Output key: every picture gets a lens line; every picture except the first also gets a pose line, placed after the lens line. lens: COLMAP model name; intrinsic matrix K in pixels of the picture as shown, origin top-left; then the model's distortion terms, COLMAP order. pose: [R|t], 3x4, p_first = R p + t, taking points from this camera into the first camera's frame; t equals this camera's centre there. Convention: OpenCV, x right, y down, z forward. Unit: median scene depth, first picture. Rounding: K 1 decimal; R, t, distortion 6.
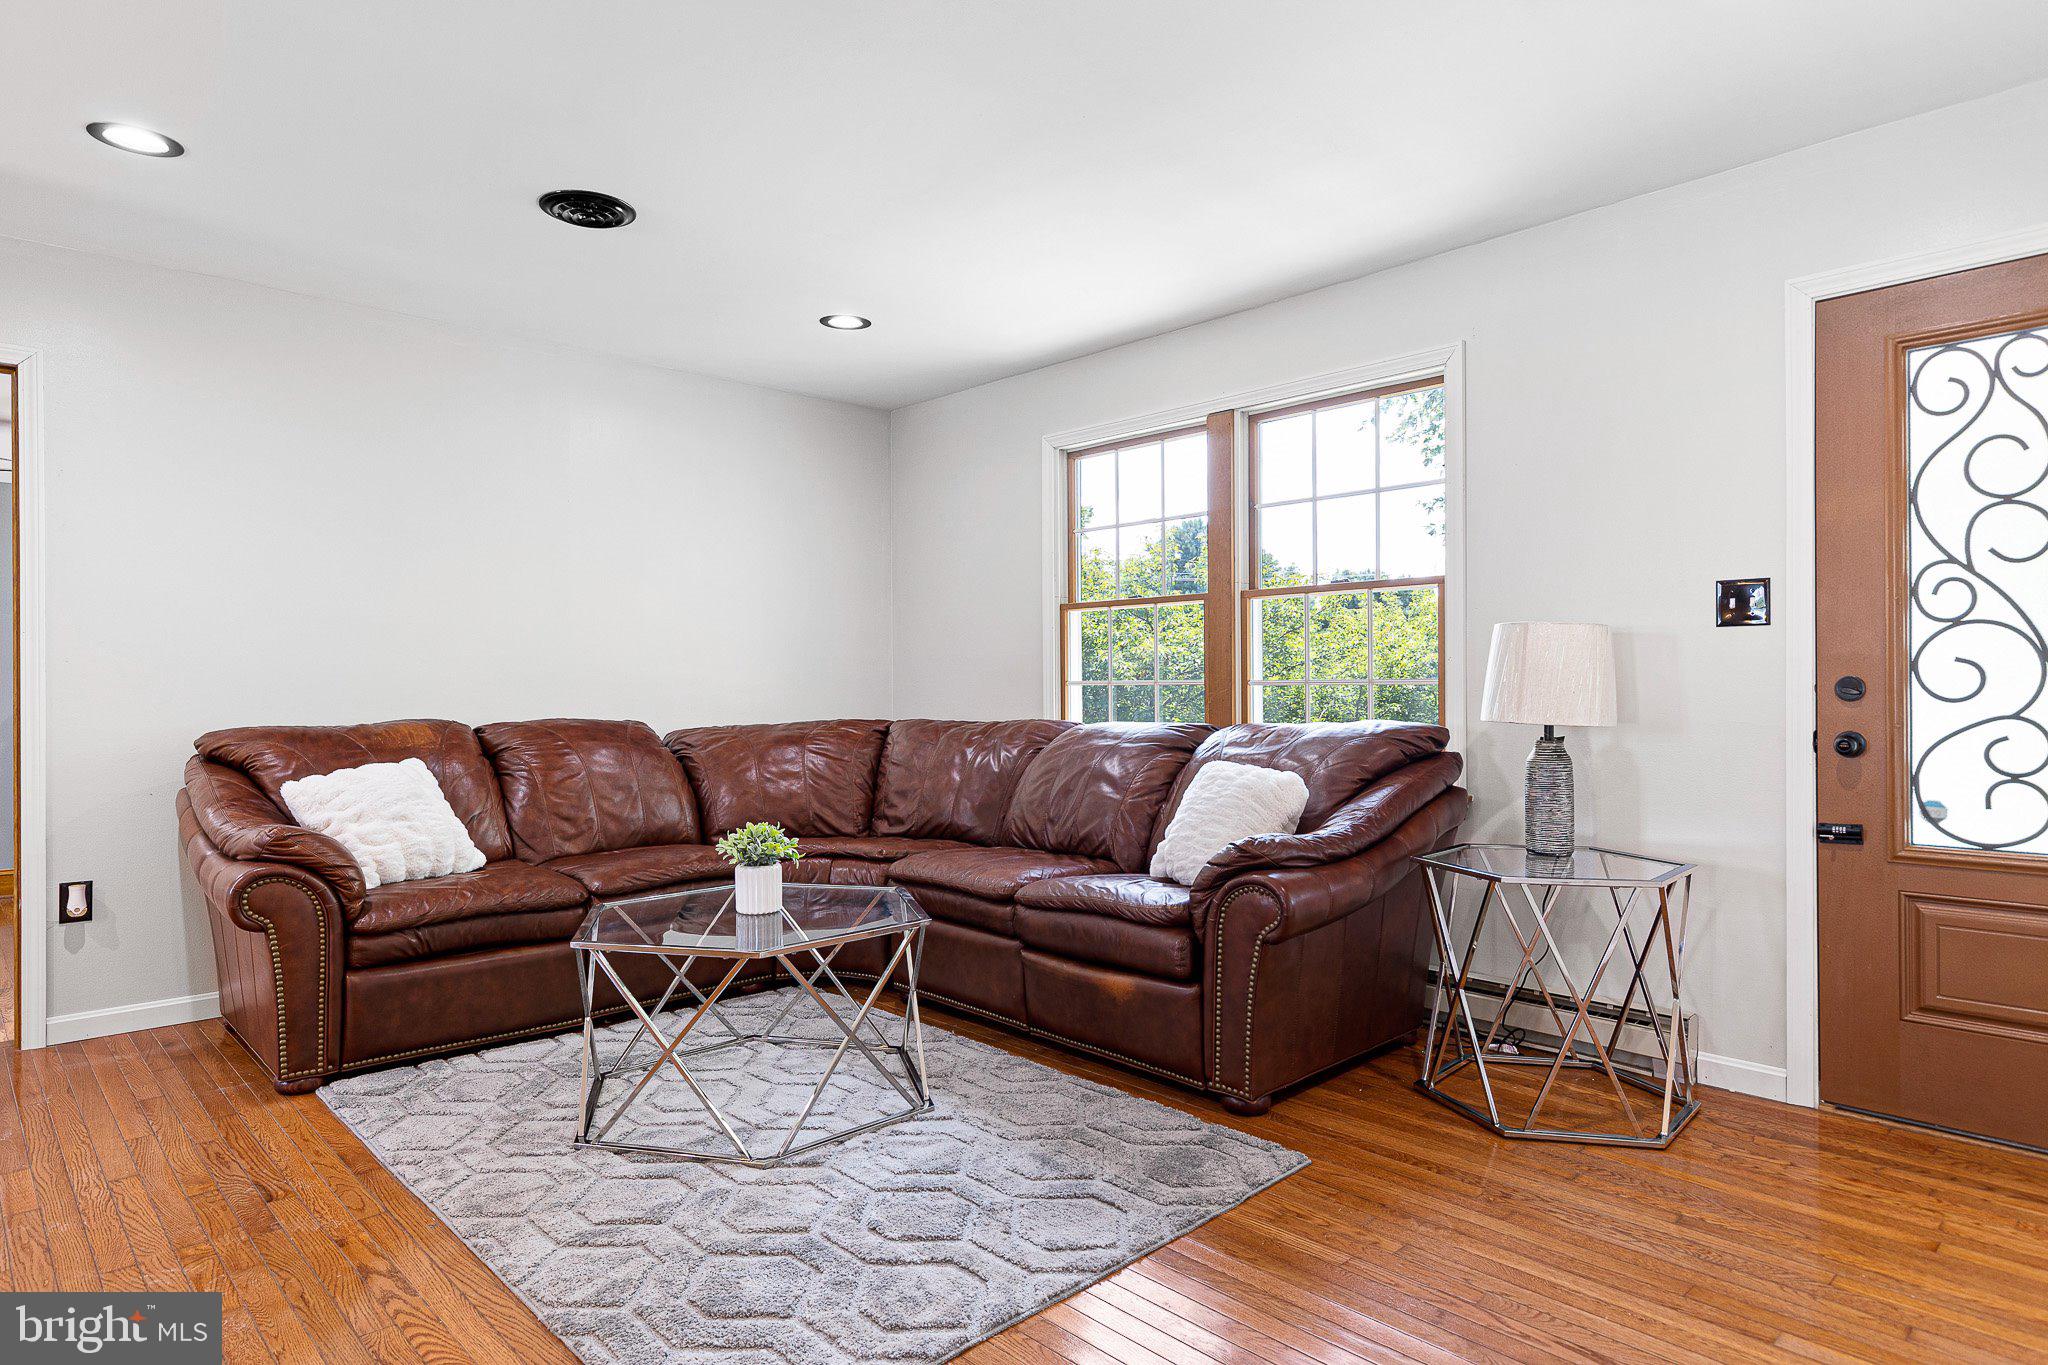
lens RADIAL K [[1150.3, 0, 1016.4], [0, 1150.3, 686.2], [0, 0, 1]] dist [0.007068, -0.000713]
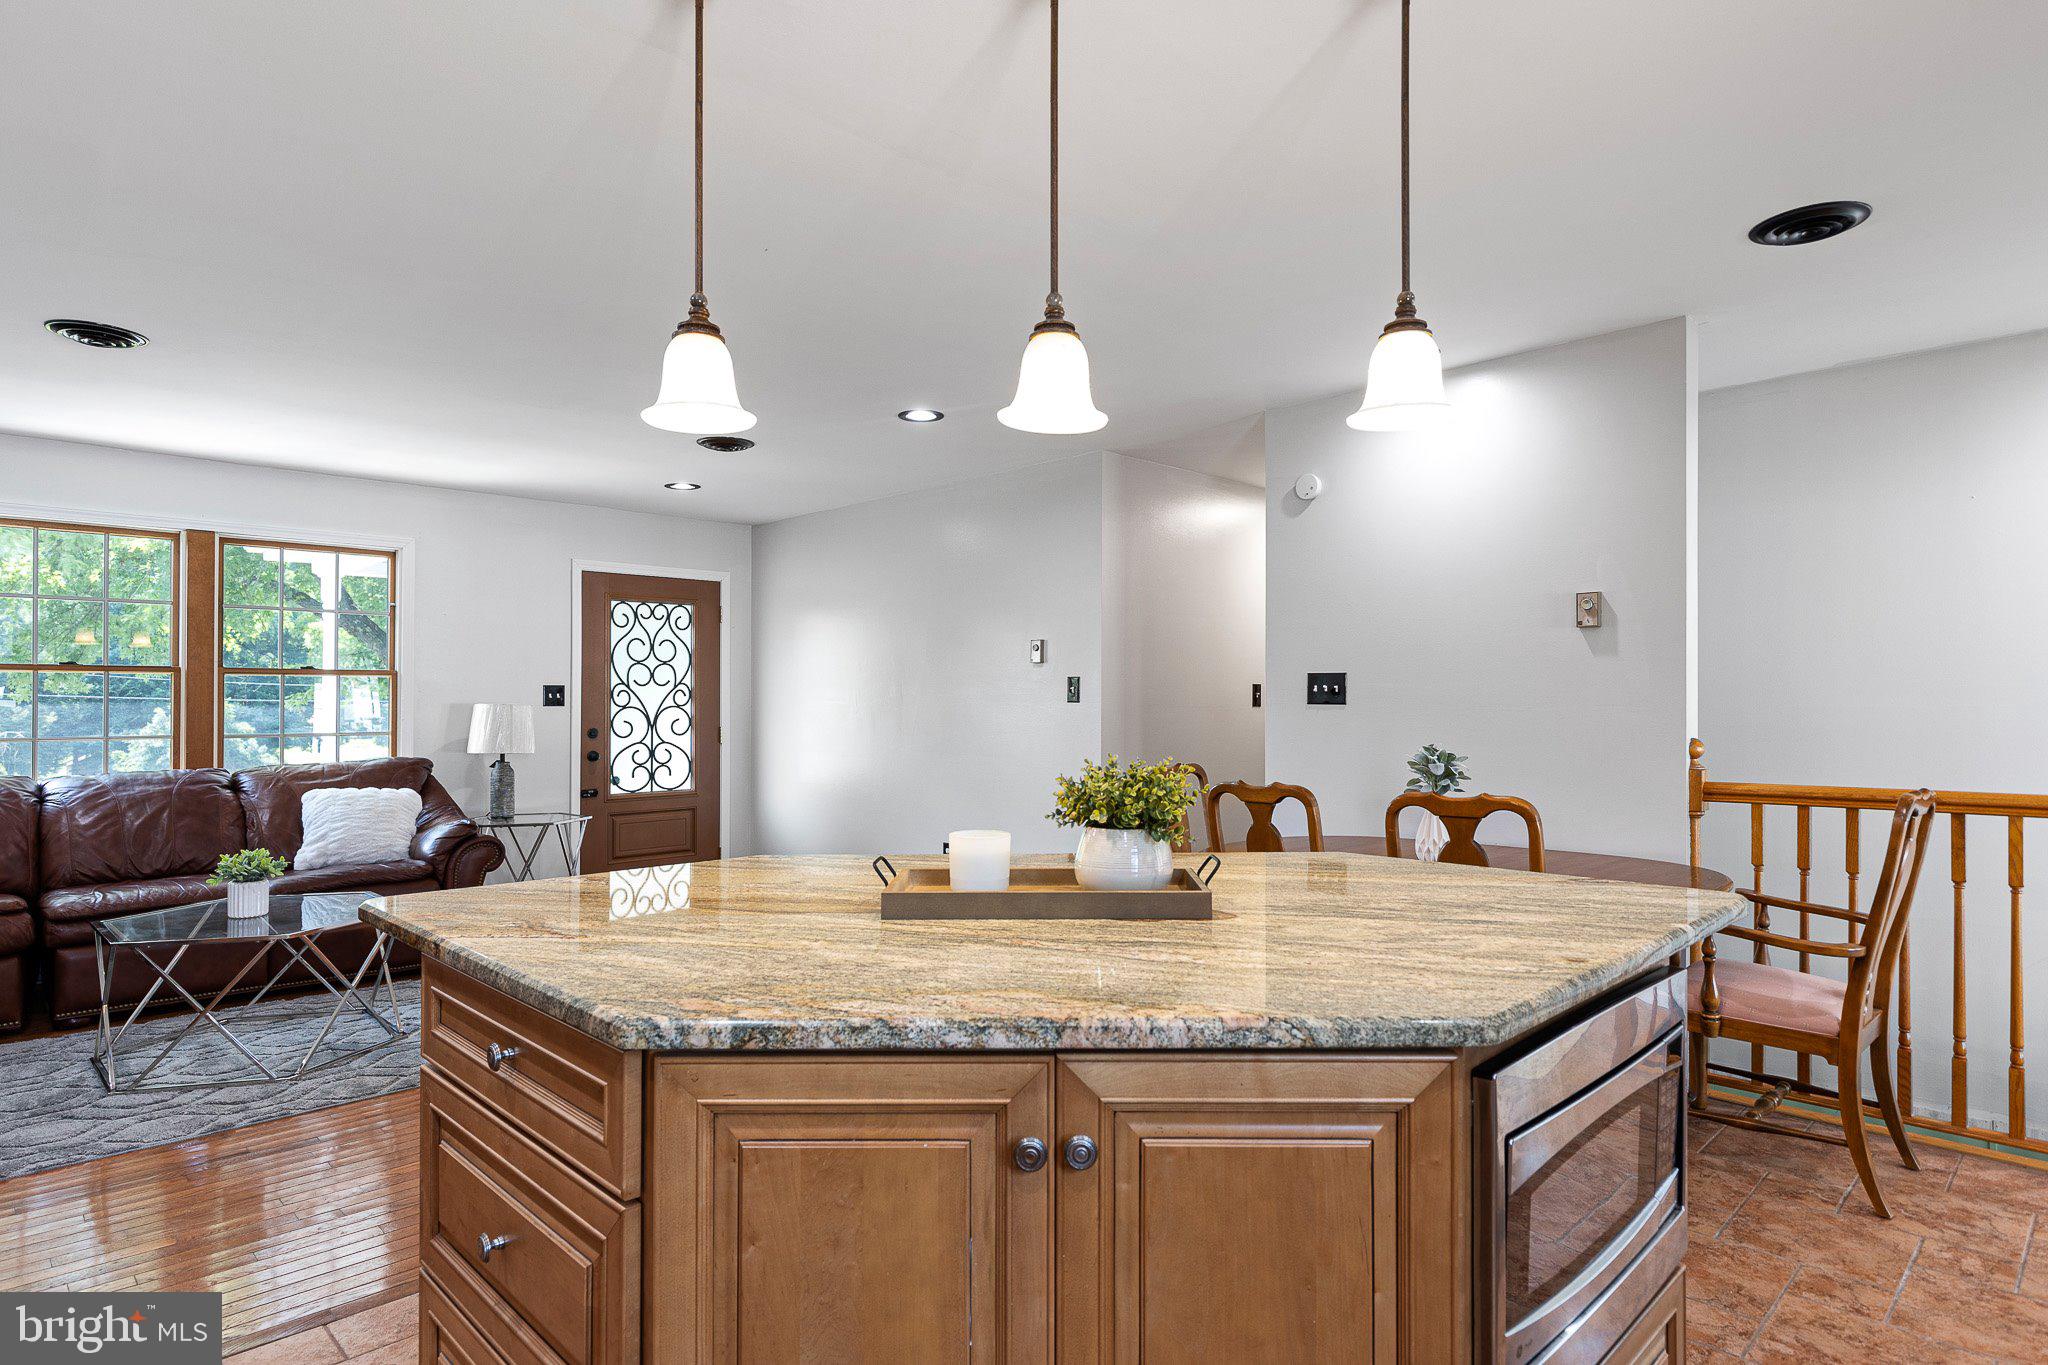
lens RADIAL K [[1150.3, 0, 1067.6], [0, 1150.3, 692.7], [0, 0, 1]] dist [0.007068, -0.000713]
pose [[-0.043628, 0.009542, 0.999002, -1.766745], [-0.001987, 0.999952, -0.009638, -0.062891], [-0.999046, -0.002405, -0.043607, 0.106356]]
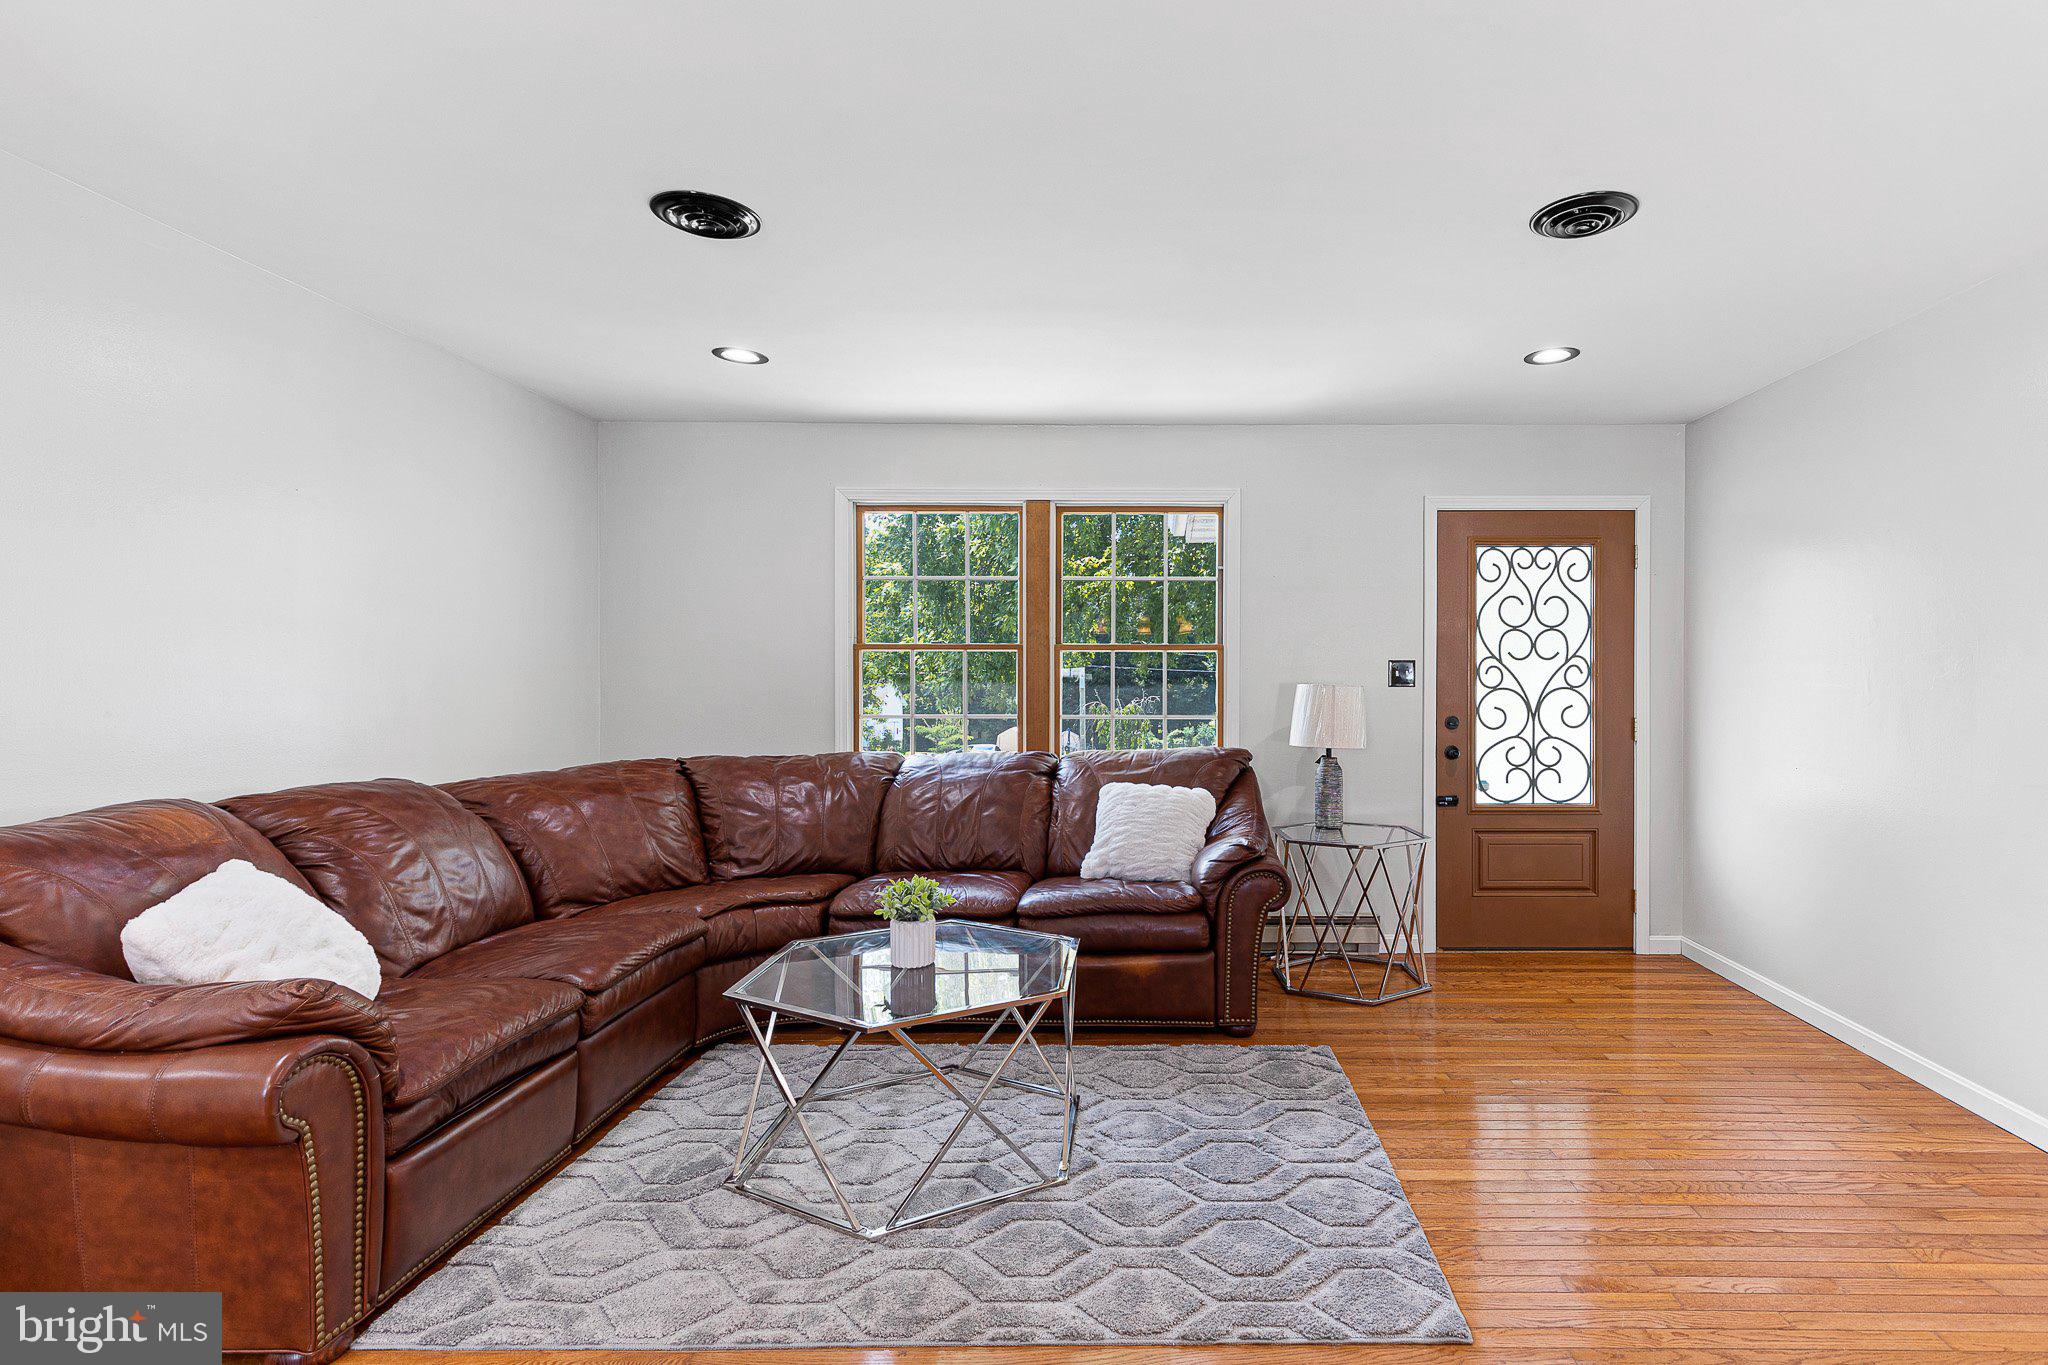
lens RADIAL K [[1014.9, 0, 1159.9], [0, 1014.9, 684.8], [0, 0, 1]] dist [-0.001340, -0.002380]
pose [[0.679735, -0.000751, 0.733458, -0.801114], [-0.004479, 0.999977, 0.005174, -0.065829], [-0.733444, -0.006802, 0.679716, 0.238472]]
